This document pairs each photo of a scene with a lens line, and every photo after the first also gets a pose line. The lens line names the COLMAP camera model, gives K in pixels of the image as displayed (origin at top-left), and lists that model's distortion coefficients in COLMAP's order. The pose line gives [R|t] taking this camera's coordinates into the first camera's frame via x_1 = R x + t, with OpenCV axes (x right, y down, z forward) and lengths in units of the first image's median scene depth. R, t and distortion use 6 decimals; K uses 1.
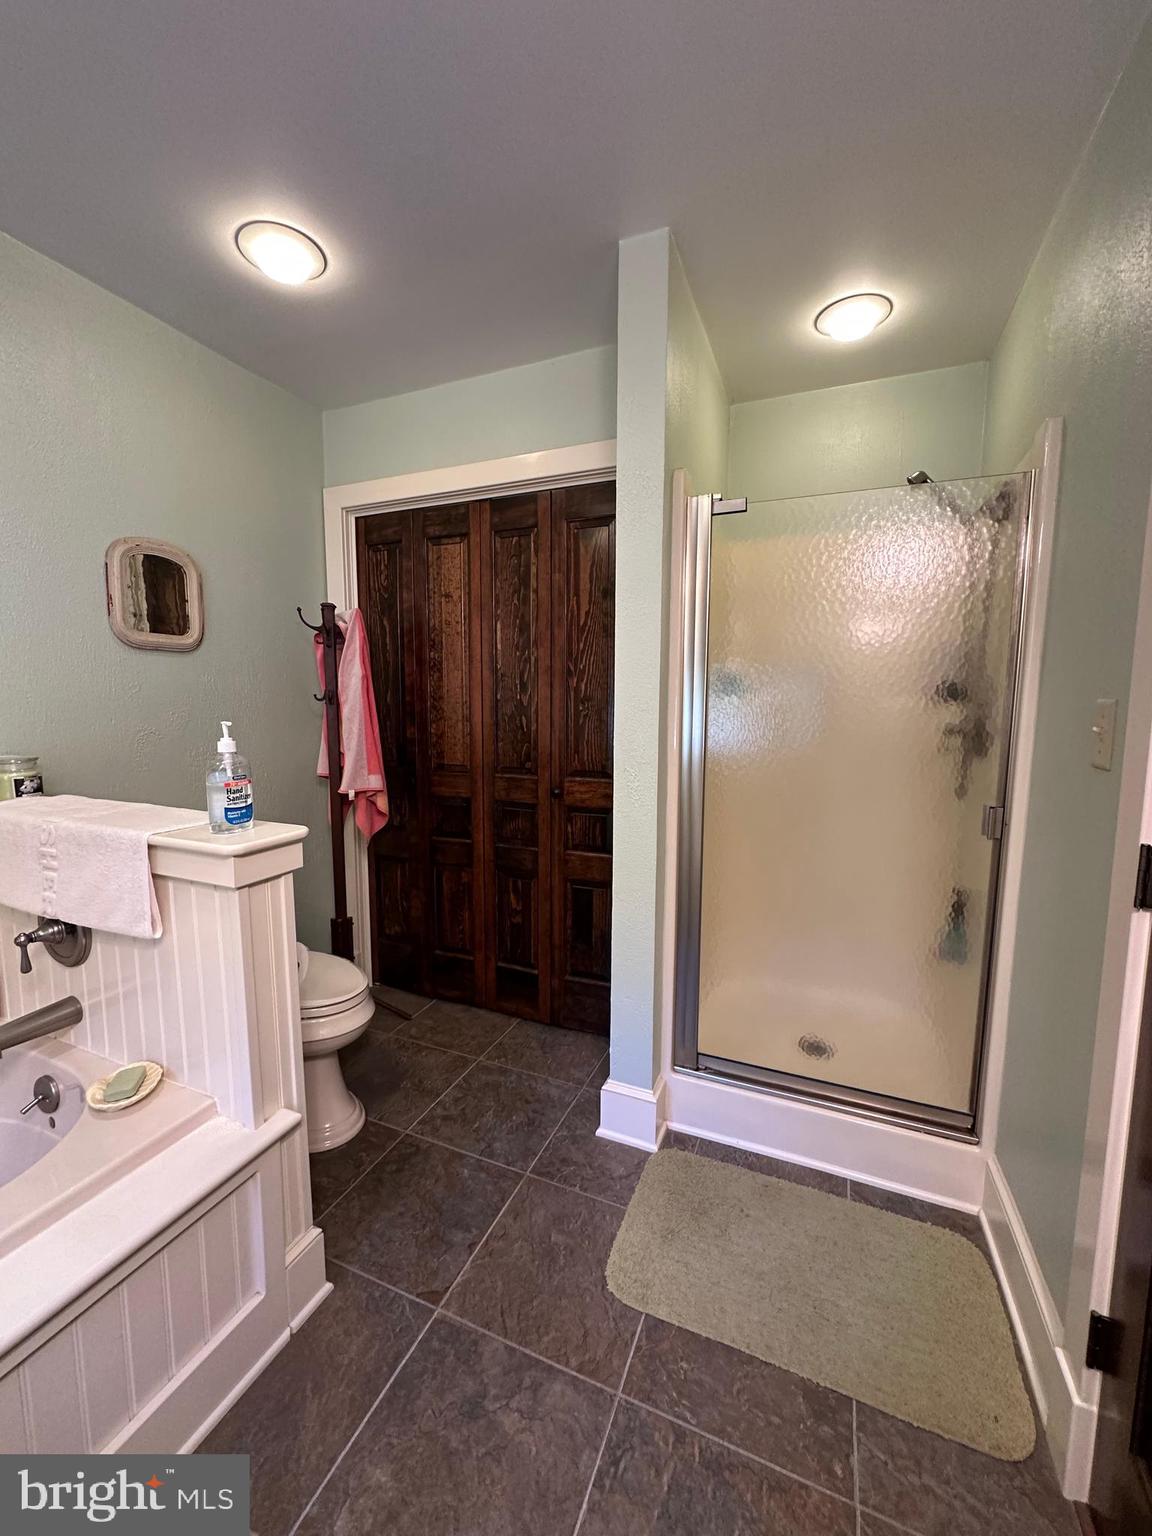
lens RADIAL K [[613.9, 0, 571.6], [0, 613.9, 770.0], [0, 0, 1]] dist [-0.003193, 0.001327]
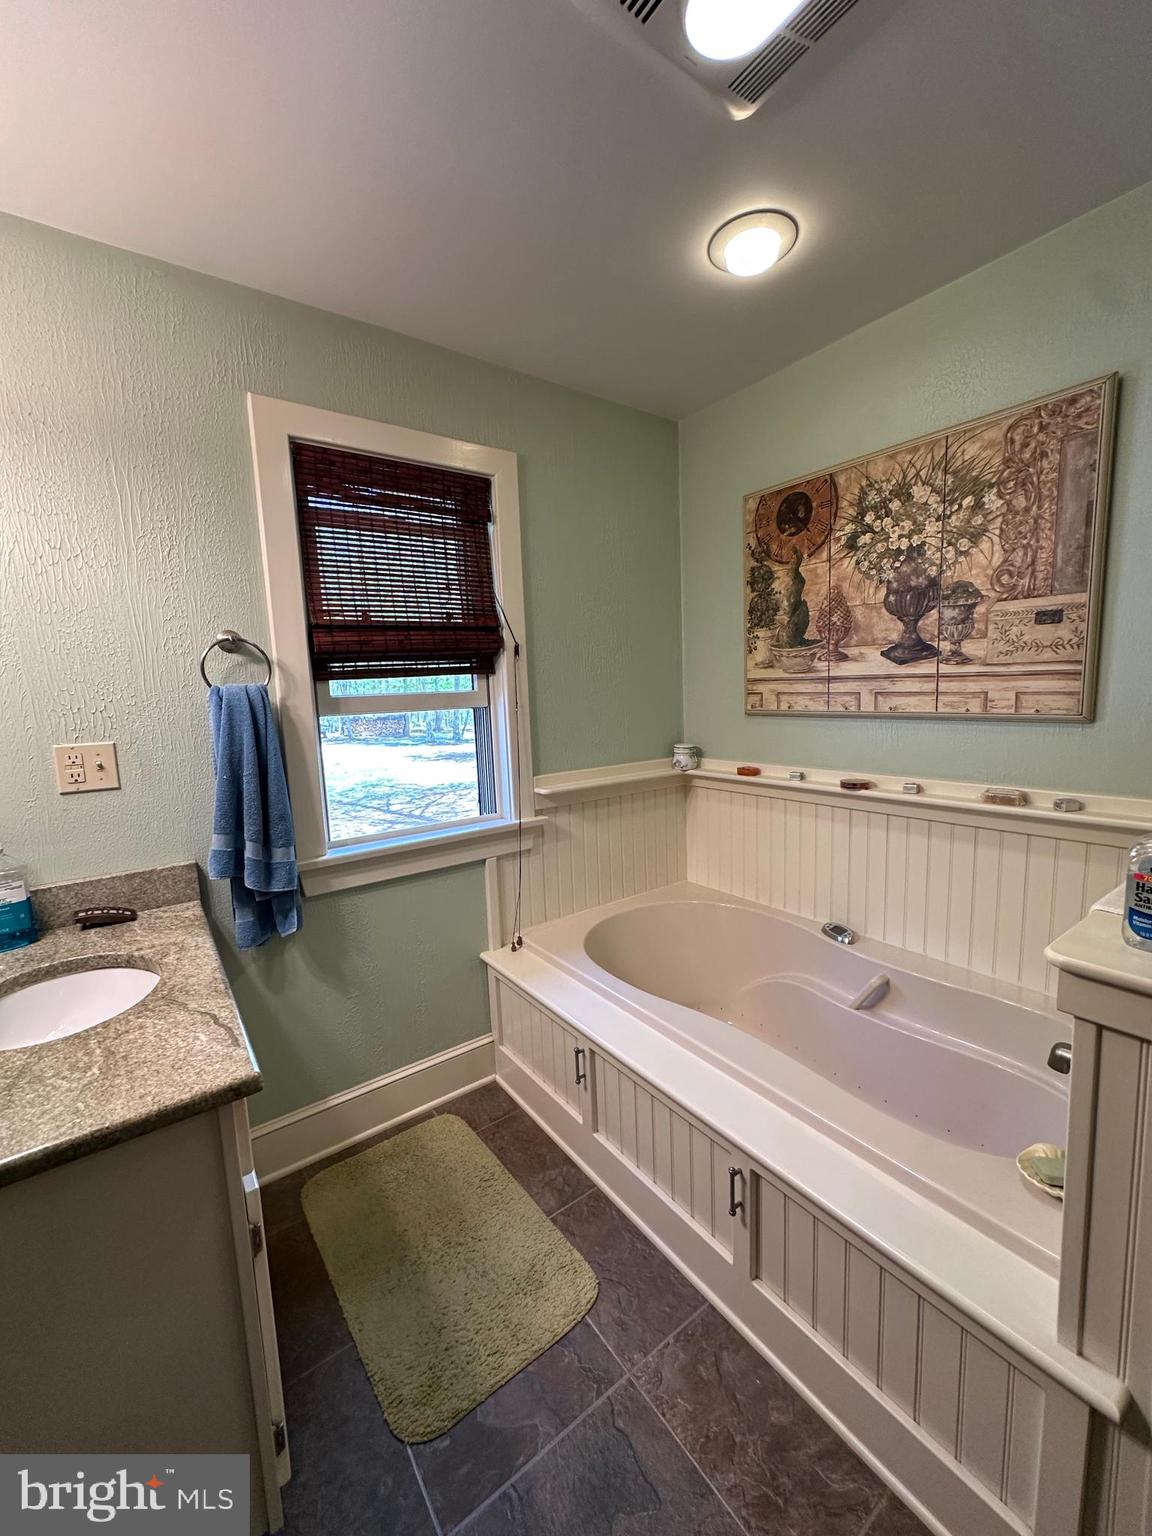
lens RADIAL K [[613.9, 0, 574.1], [0, 613.9, 768.7], [0, 0, 1]] dist [-0.003193, 0.001327]
pose [[-0.515051, 0.120235, -0.848685, 0.299382], [-0.061808, 0.982326, 0.176679, -0.165255], [0.854928, 0.143454, -0.498516, 0.754314]]
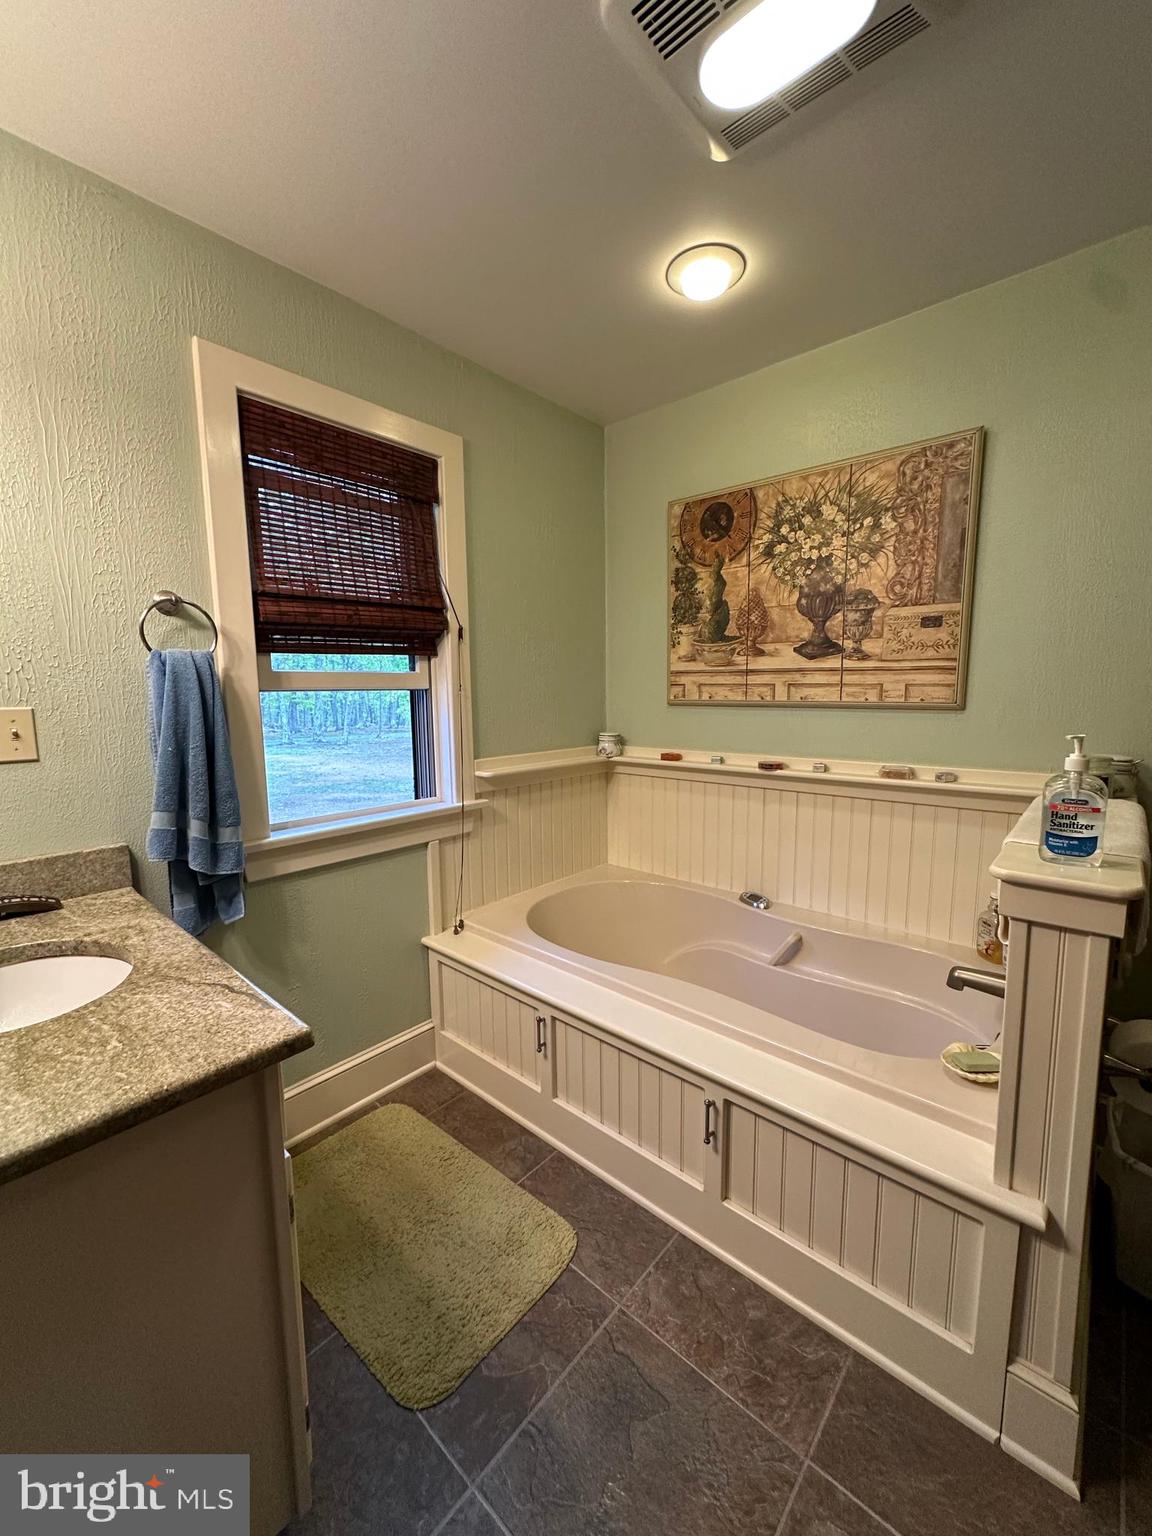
lens RADIAL K [[613.9, 0, 577.9], [0, 613.9, 767.7], [0, 0, 1]] dist [-0.003193, 0.001327]
pose [[-0.318110, 0.112631, -0.941340, 0.452812], [-0.096836, 0.983865, 0.150443, -0.092803], [0.943095, 0.139013, -0.302070, 0.589056]]
